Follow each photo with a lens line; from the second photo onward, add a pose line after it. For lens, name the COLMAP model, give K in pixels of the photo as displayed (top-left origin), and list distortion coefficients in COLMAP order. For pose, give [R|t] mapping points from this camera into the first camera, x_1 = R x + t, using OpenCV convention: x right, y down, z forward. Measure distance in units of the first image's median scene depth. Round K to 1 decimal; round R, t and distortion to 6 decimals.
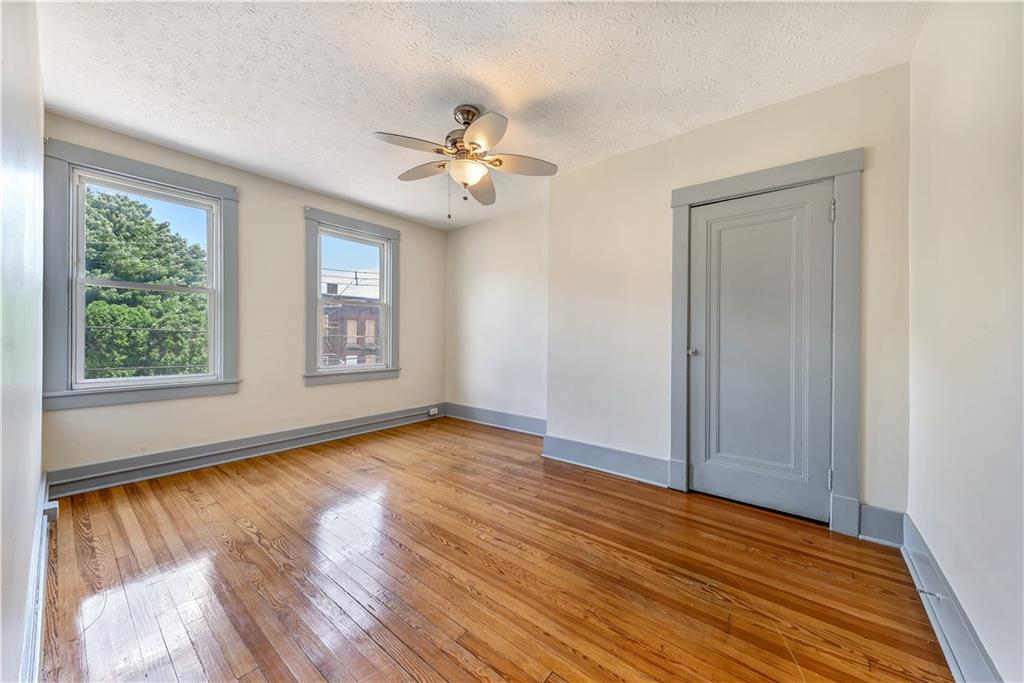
lens RADIAL K [[370.0, 0, 512.0], [0, 370.0, 341.5], [0, 0, 1]] dist [0.000336, 0.000020]
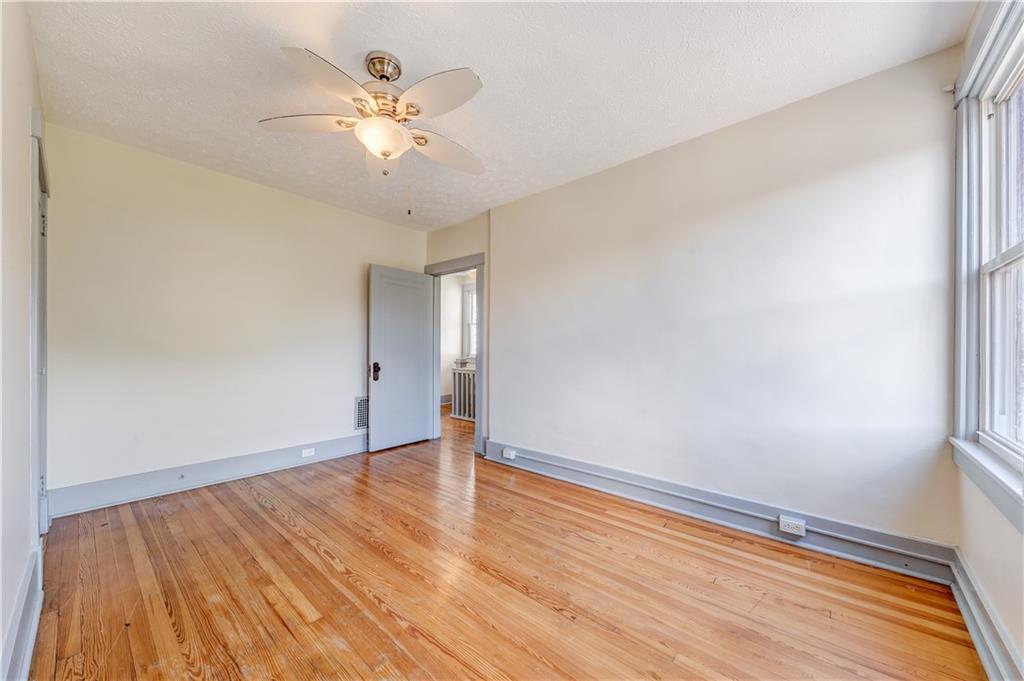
lens RADIAL K [[365.5, 0, 514.1], [0, 365.5, 343.6], [0, 0, 1]] dist [-0.000513, -0.000421]
pose [[-0.999490, -0.014797, 0.028285, -0.444150], [-0.014739, 0.999889, 0.002262, -0.038934], [-0.028315, 0.001844, -0.999597, 1.856222]]
